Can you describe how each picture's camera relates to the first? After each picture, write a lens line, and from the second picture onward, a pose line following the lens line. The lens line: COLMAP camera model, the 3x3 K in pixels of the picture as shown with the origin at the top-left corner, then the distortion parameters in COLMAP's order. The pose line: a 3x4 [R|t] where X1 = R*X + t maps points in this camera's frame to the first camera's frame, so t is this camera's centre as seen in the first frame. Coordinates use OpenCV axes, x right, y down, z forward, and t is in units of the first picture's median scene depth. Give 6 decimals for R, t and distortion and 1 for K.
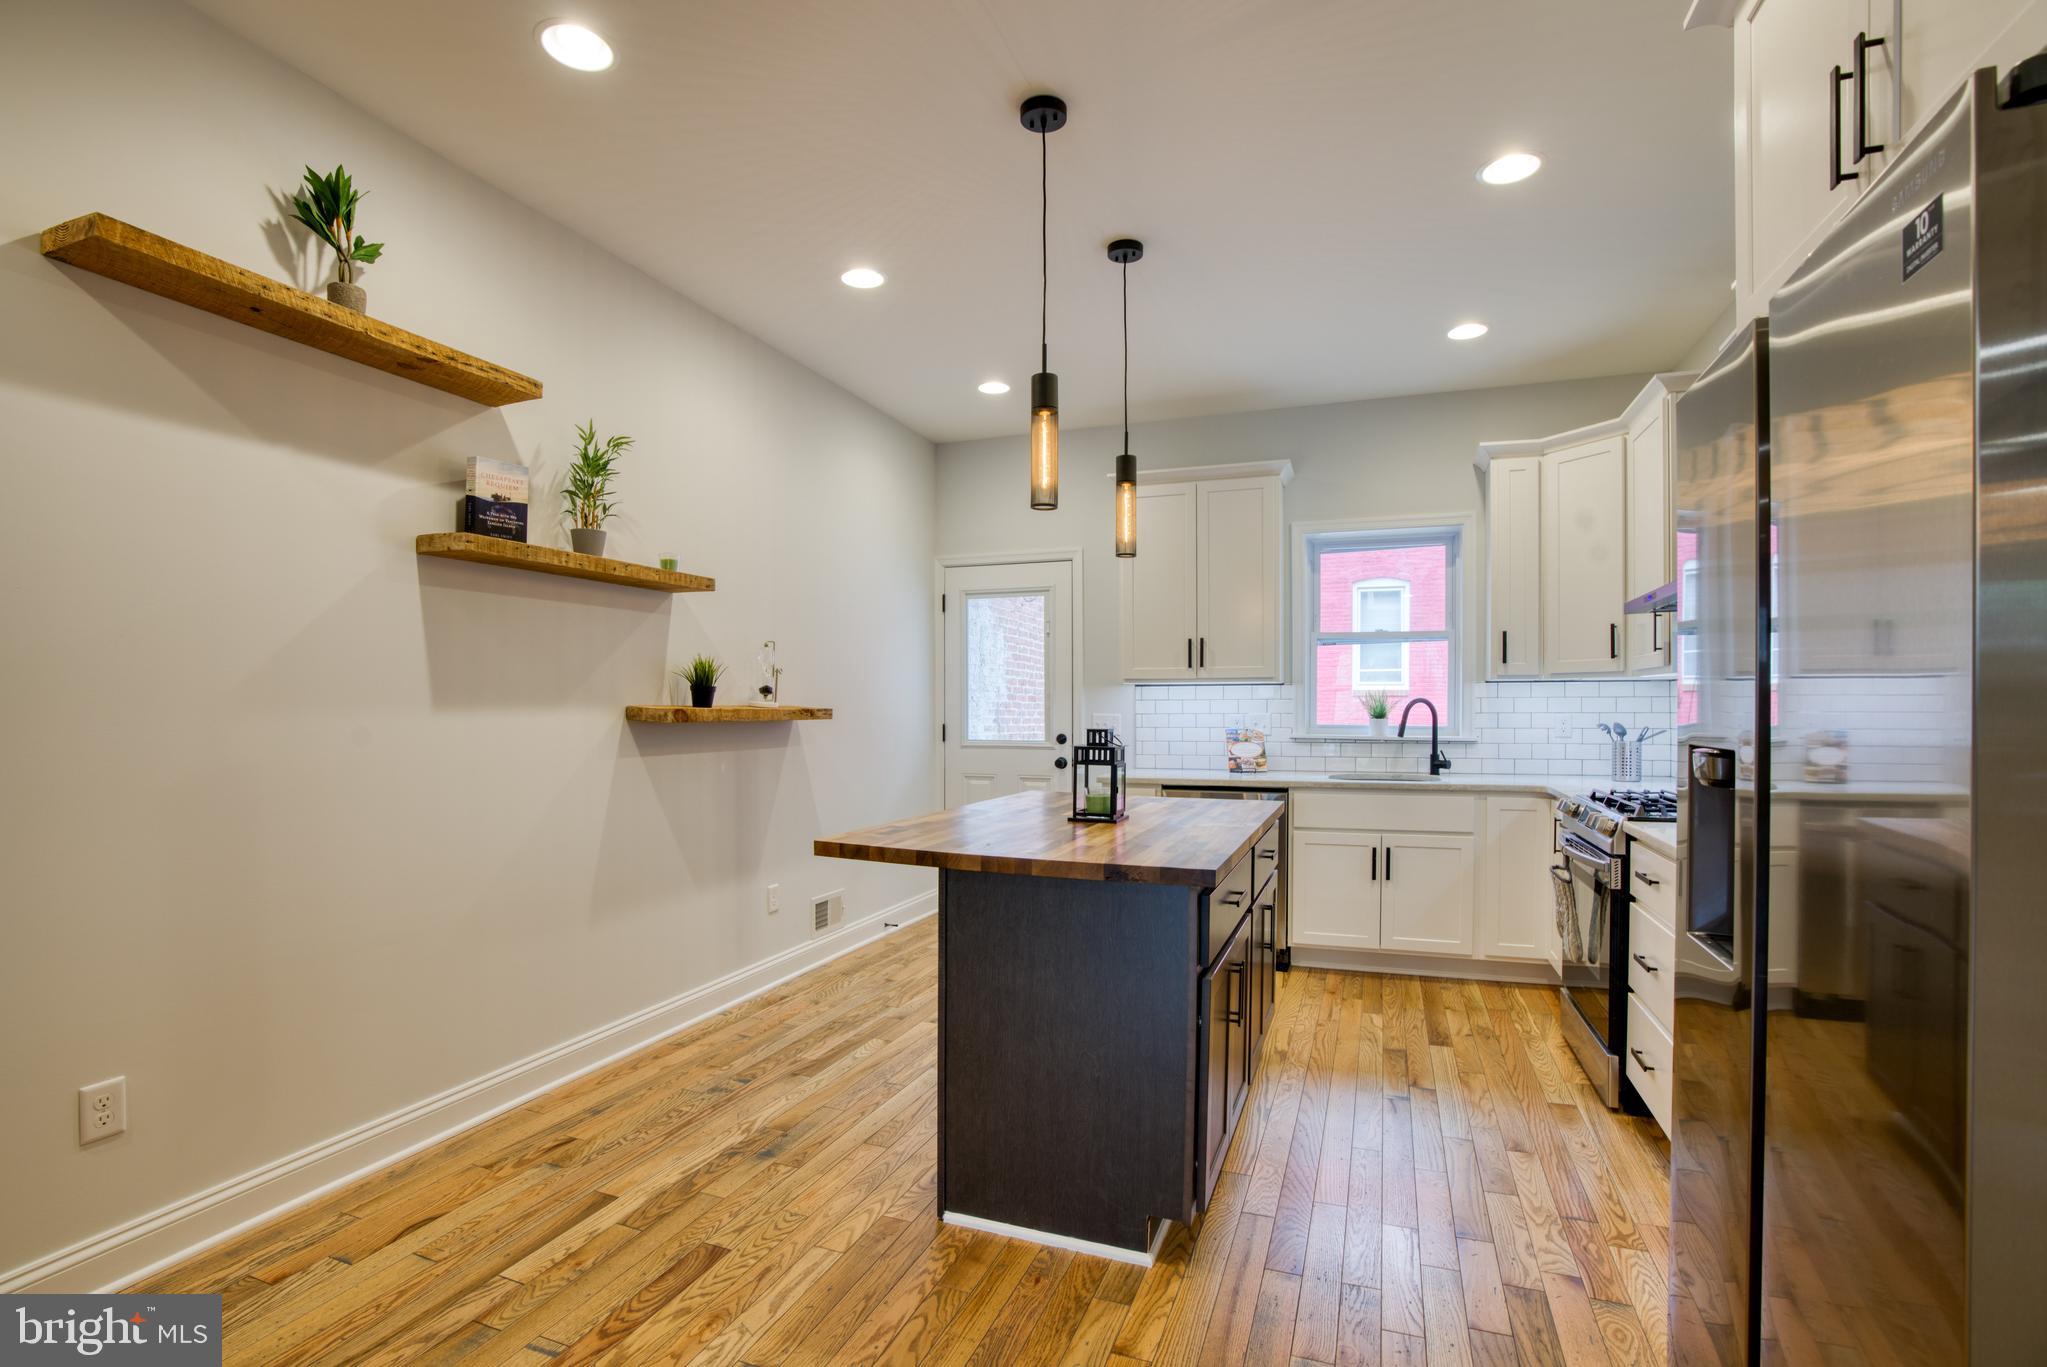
lens RADIAL K [[933.2, 0, 1018.9], [0, 933.2, 721.6], [0, 0, 1]] dist [-0.067815, 0.024688]
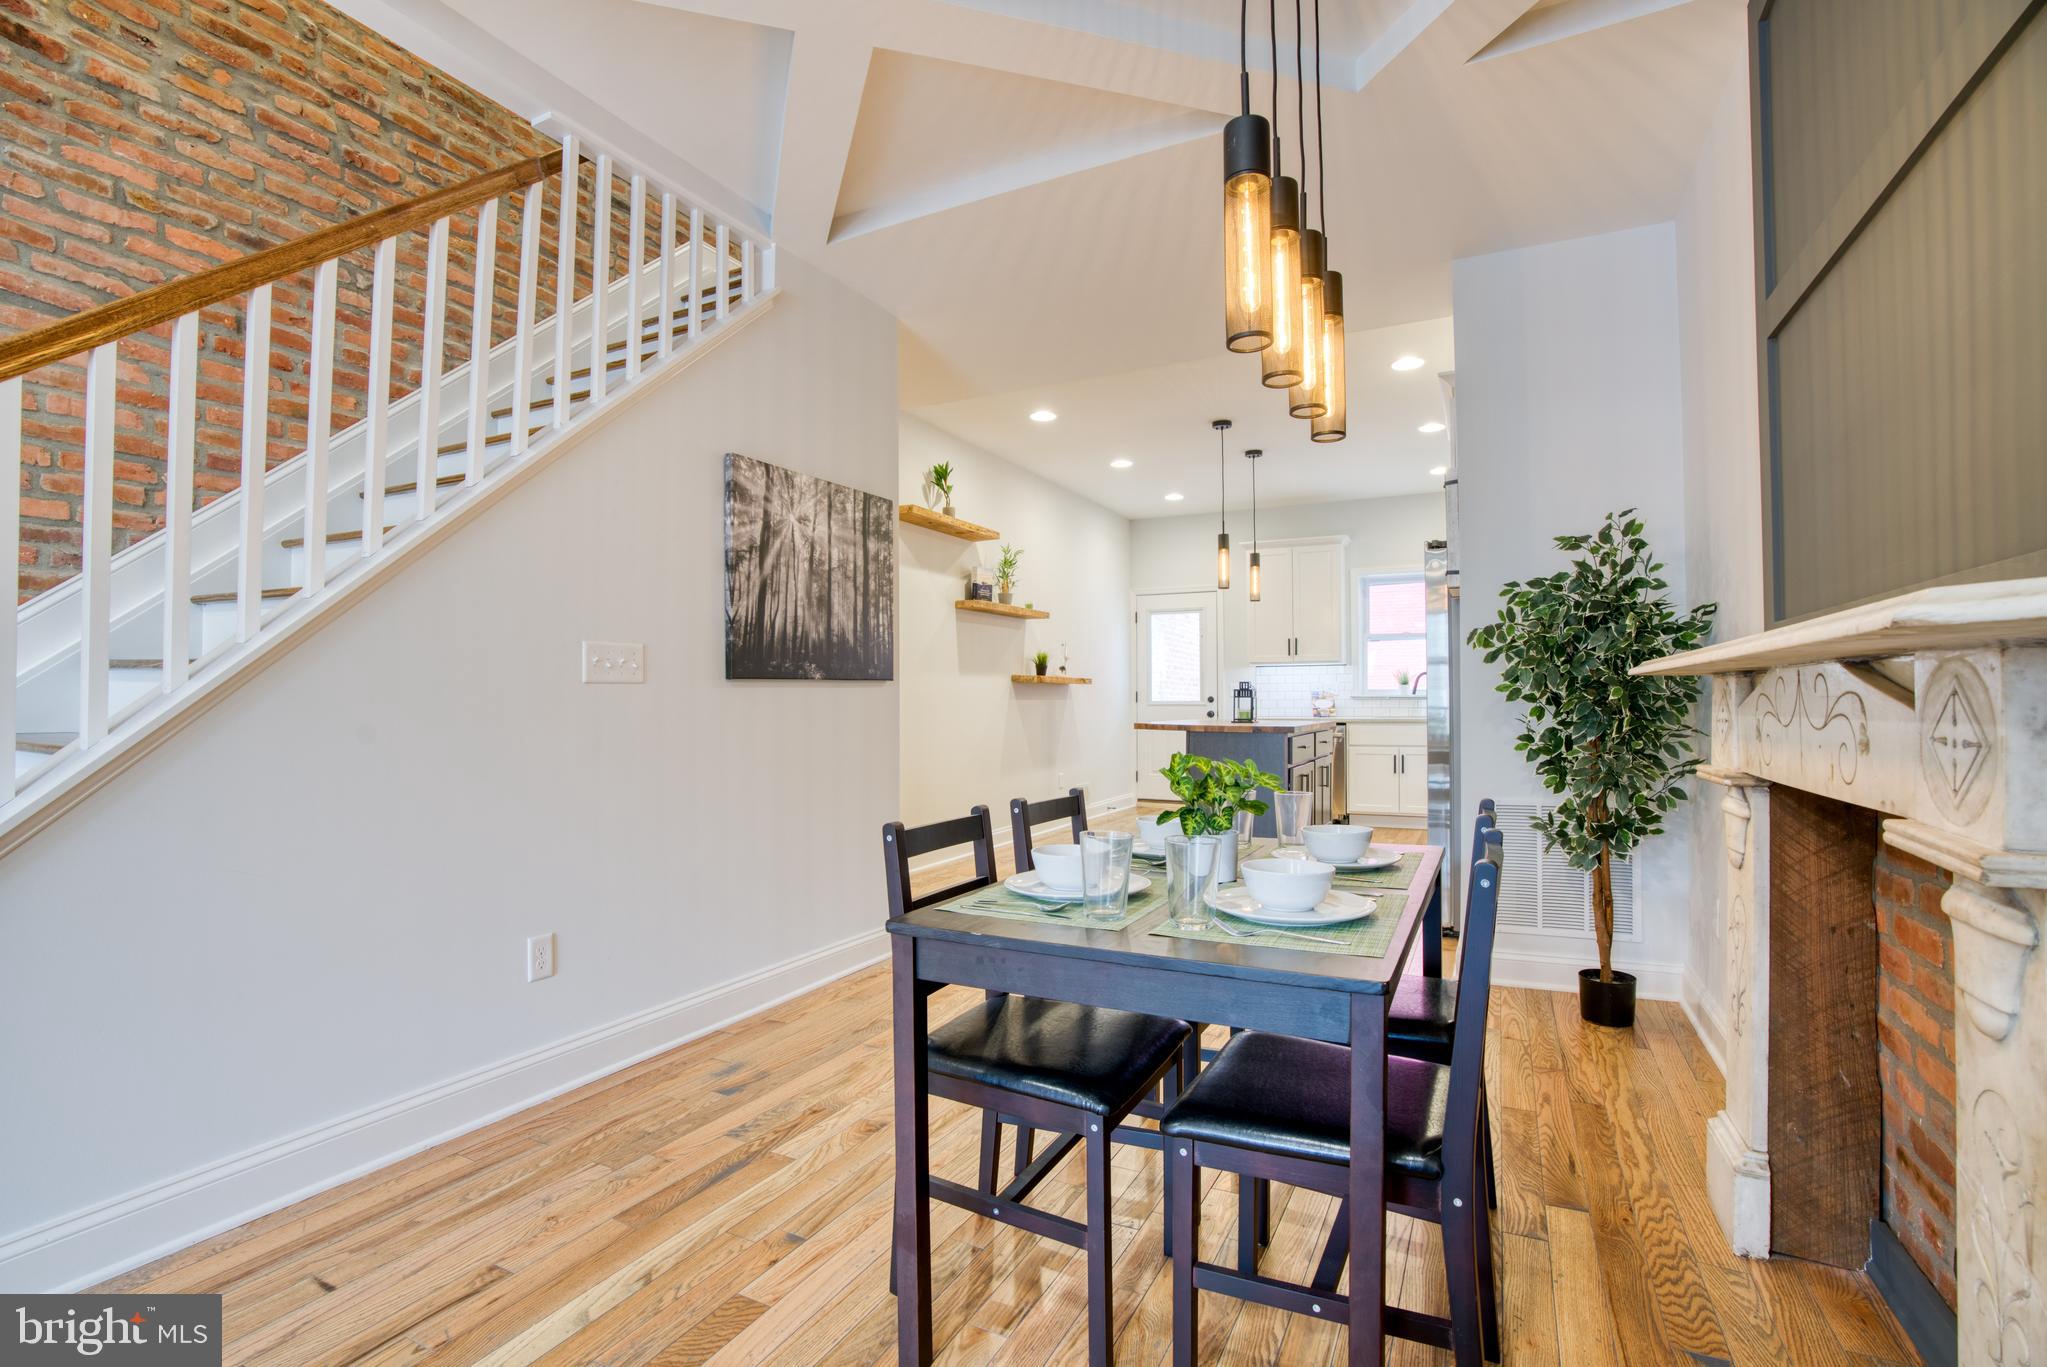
lens RADIAL K [[933.2, 0, 1012.5], [0, 933.2, 687.7], [0, 0, 1]] dist [-0.067815, 0.024688]
pose [[0.993010, -0.003113, -0.117988, -0.162033], [-0.000199, 0.999607, -0.028042, 0.066985], [0.118029, 0.027870, 0.992619, -1.015828]]
